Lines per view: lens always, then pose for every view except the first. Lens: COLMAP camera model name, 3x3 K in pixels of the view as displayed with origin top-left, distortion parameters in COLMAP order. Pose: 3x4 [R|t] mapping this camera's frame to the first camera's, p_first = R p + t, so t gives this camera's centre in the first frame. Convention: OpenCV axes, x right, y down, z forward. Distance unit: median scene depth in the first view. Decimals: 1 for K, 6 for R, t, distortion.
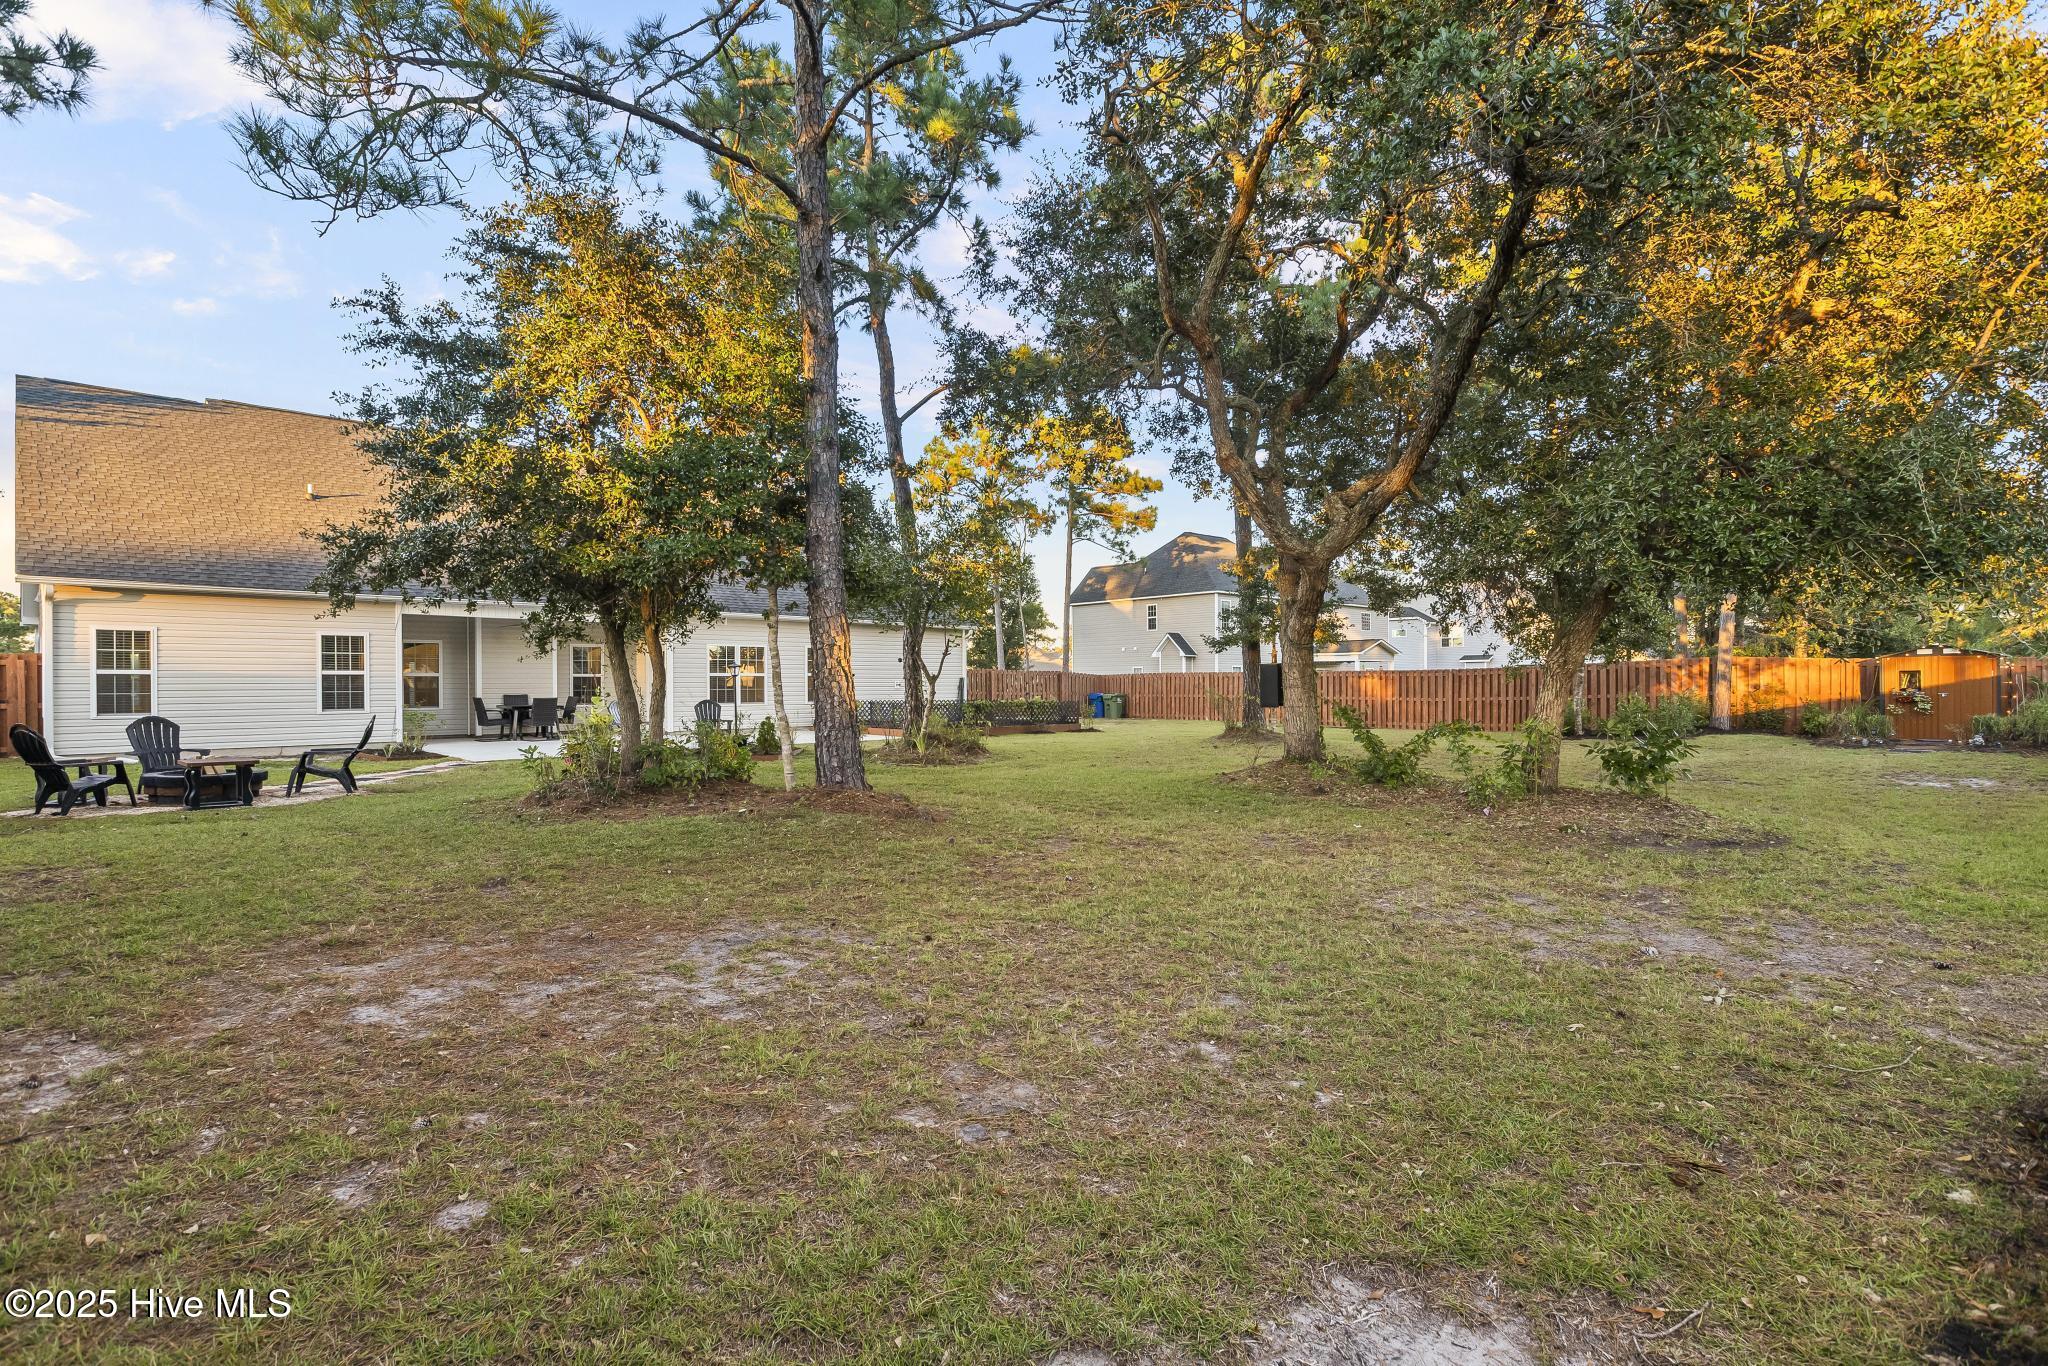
lens RADIAL K [[971.6, 0, 1023.1], [0, 971.6, 690.0], [0, 0, 1]] dist [-0.003364, -0.000083]
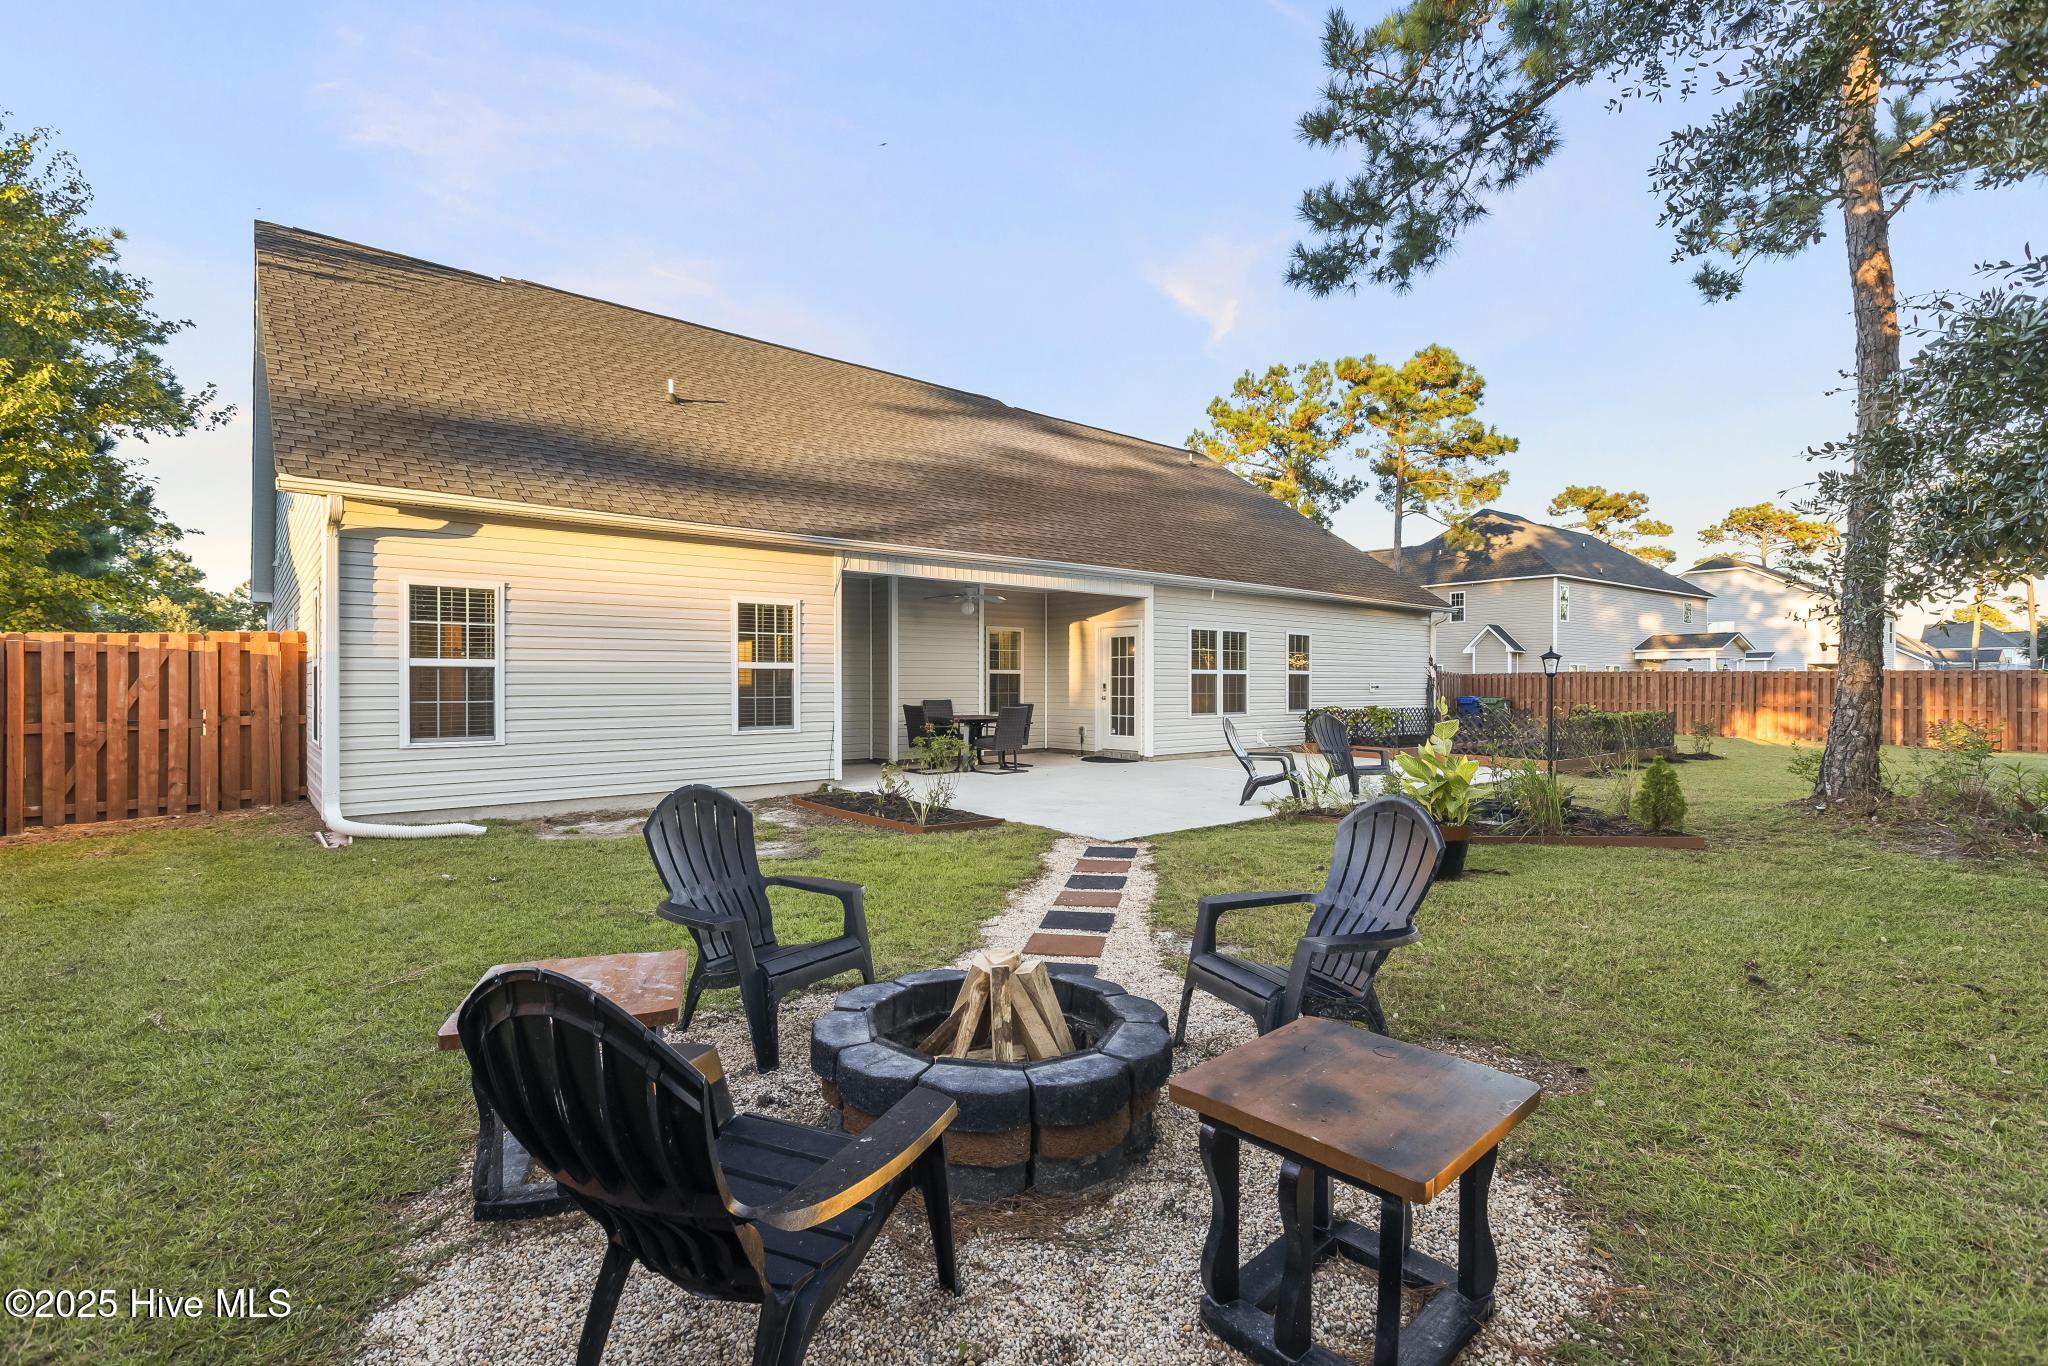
lens RADIAL K [[914.2, 0, 1027.5], [0, 914.2, 691.3], [0, 0, 1]] dist [0.004528, 0.000396]
pose [[0.996259, 0.007807, -0.086070, -0.468574], [-0.007285, 0.999953, 0.006374, -0.006573], [0.086115, -0.005724, 0.996269, 0.426609]]
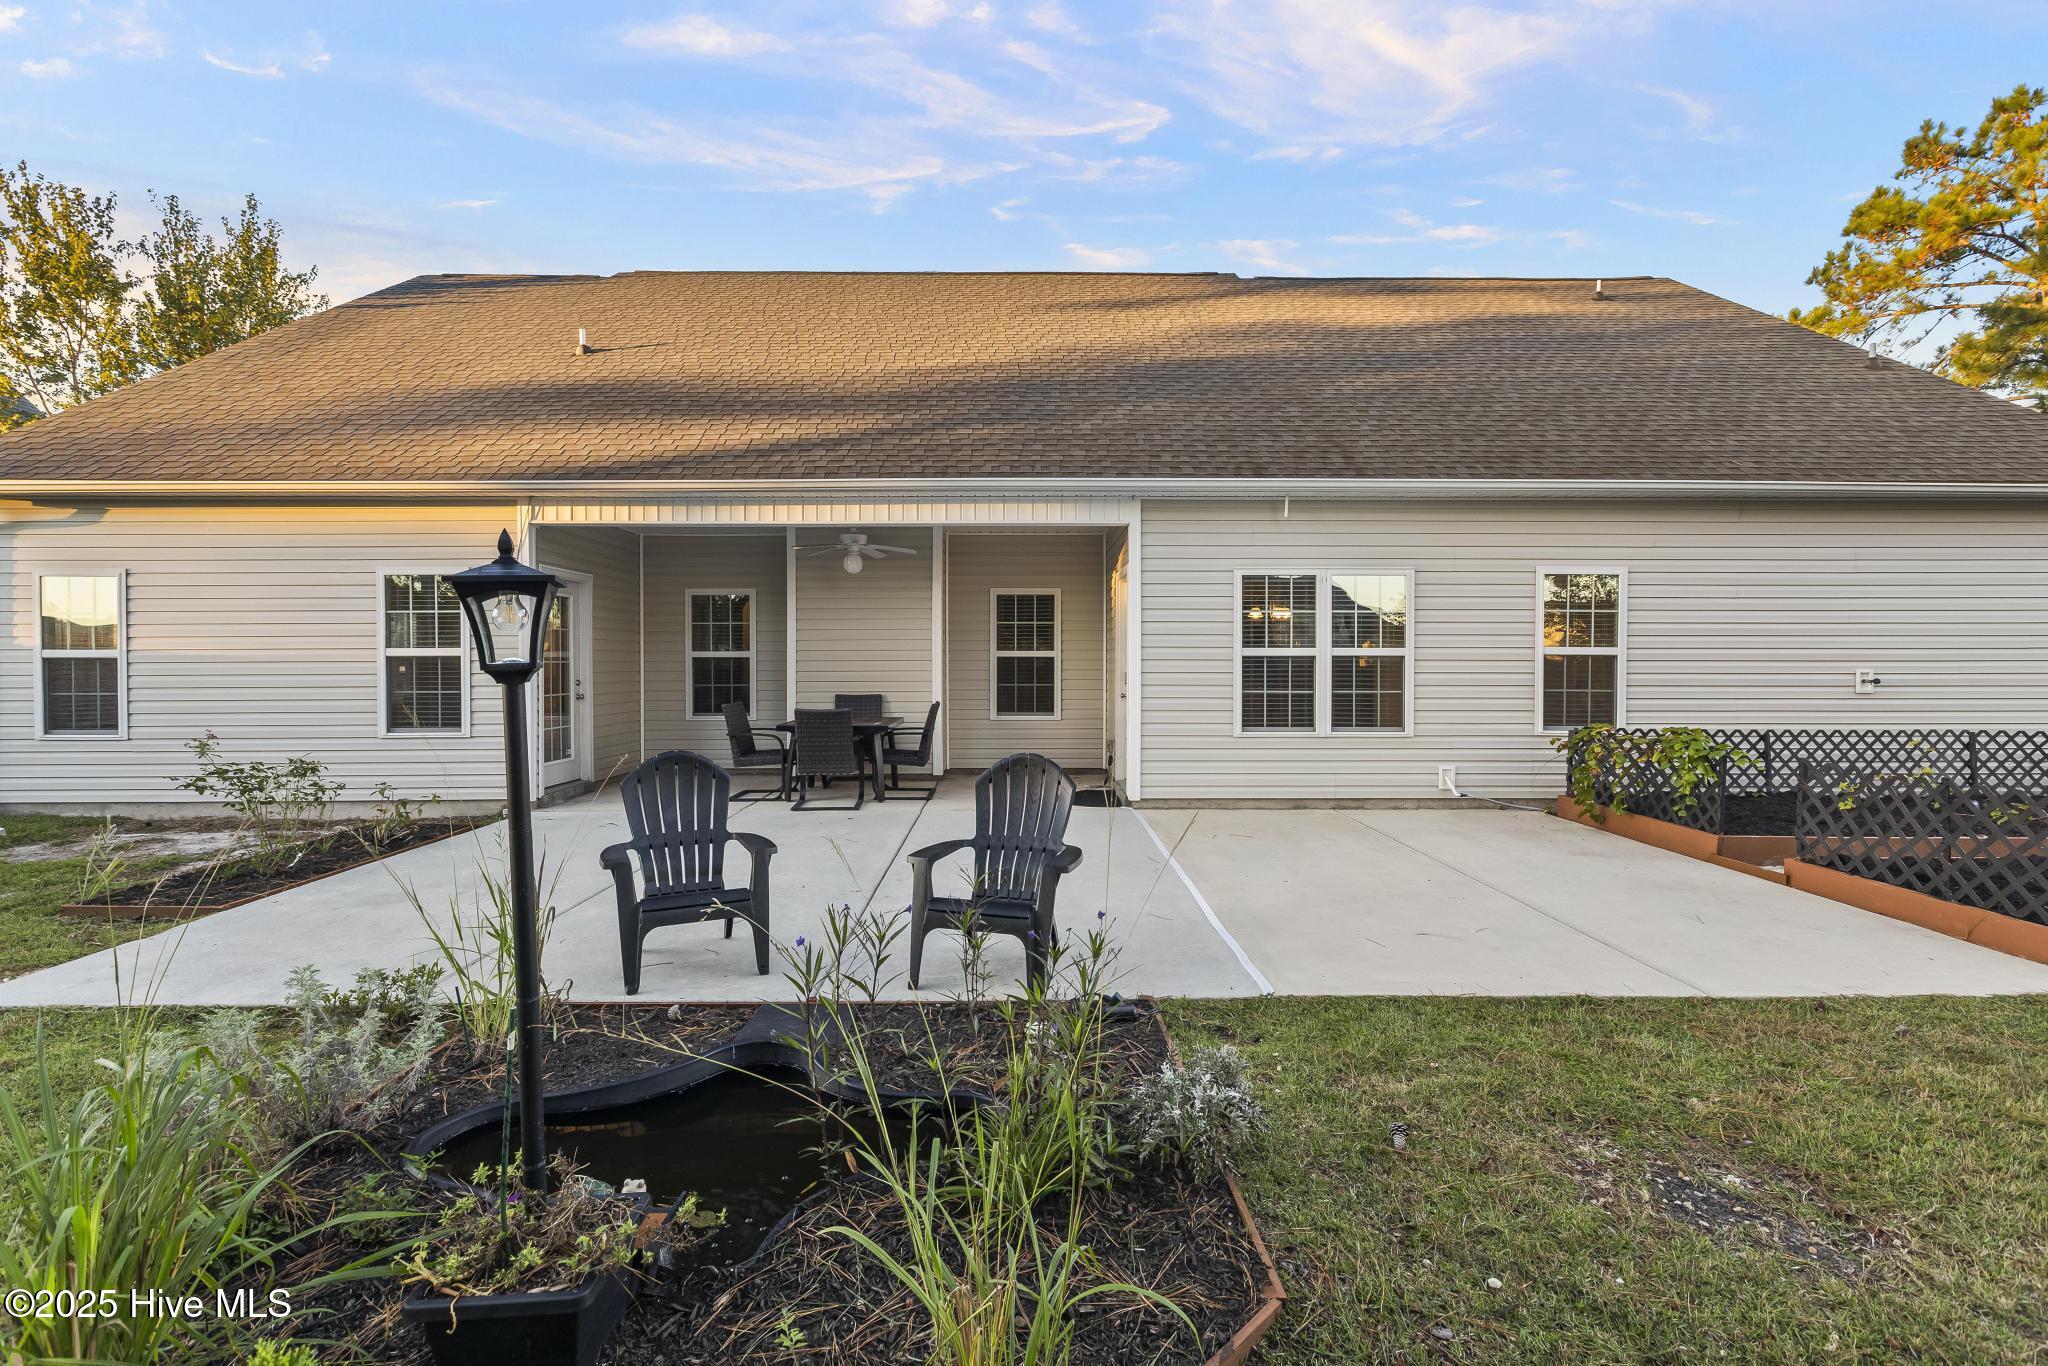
lens RADIAL K [[976.1, 0, 1024.0], [0, 976.1, 683.0], [0, 0, 1]] dist [-0.024630, 0.013463]
pose [[0.725442, 0.011402, -0.688189, -0.153047], [-0.005178, 0.999925, 0.011109, -0.009231], [0.688264, -0.004496, 0.725446, 0.813194]]
